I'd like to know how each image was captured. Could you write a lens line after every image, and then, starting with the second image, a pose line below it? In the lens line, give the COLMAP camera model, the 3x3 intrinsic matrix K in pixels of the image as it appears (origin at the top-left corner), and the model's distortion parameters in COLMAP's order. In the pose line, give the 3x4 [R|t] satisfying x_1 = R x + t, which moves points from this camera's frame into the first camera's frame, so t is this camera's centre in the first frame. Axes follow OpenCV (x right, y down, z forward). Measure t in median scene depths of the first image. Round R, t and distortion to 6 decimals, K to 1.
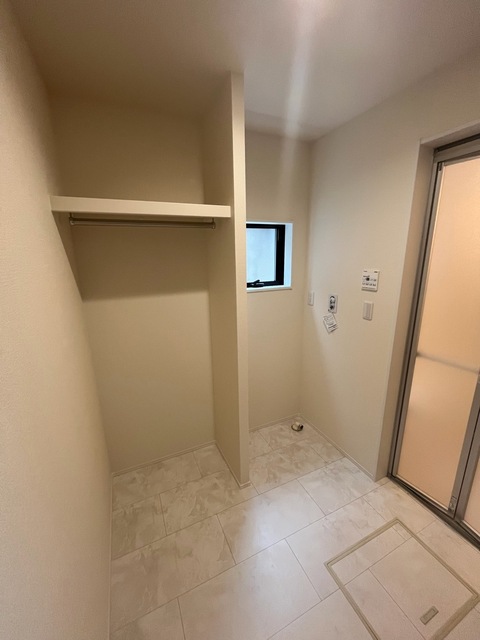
lens RADIAL K [[258.7, 0, 240.0], [0, 258.7, 320.0], [0, 0, 1]] dist [-0.001350, -0.000217]
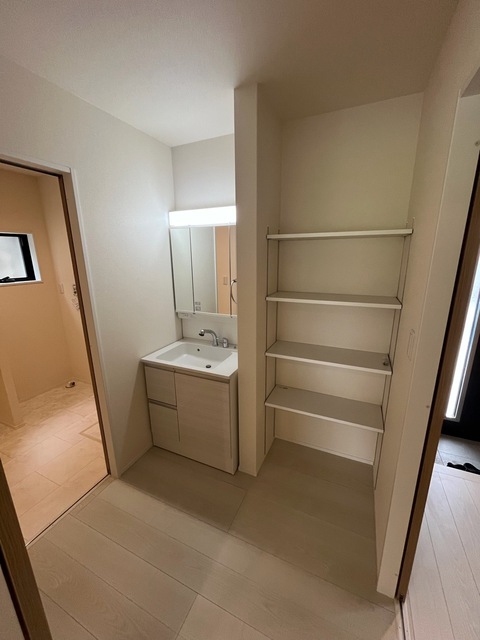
lens RADIAL K [[258.7, 0, 240.0], [0, 258.7, 320.0], [0, 0, 1]] dist [-0.001350, -0.000217]
pose [[0.761590, -0.148779, 0.630750, 0.105088], [0.159843, 0.986346, 0.039656, 0.183861], [-0.628038, 0.070619, 0.774972, -0.673344]]
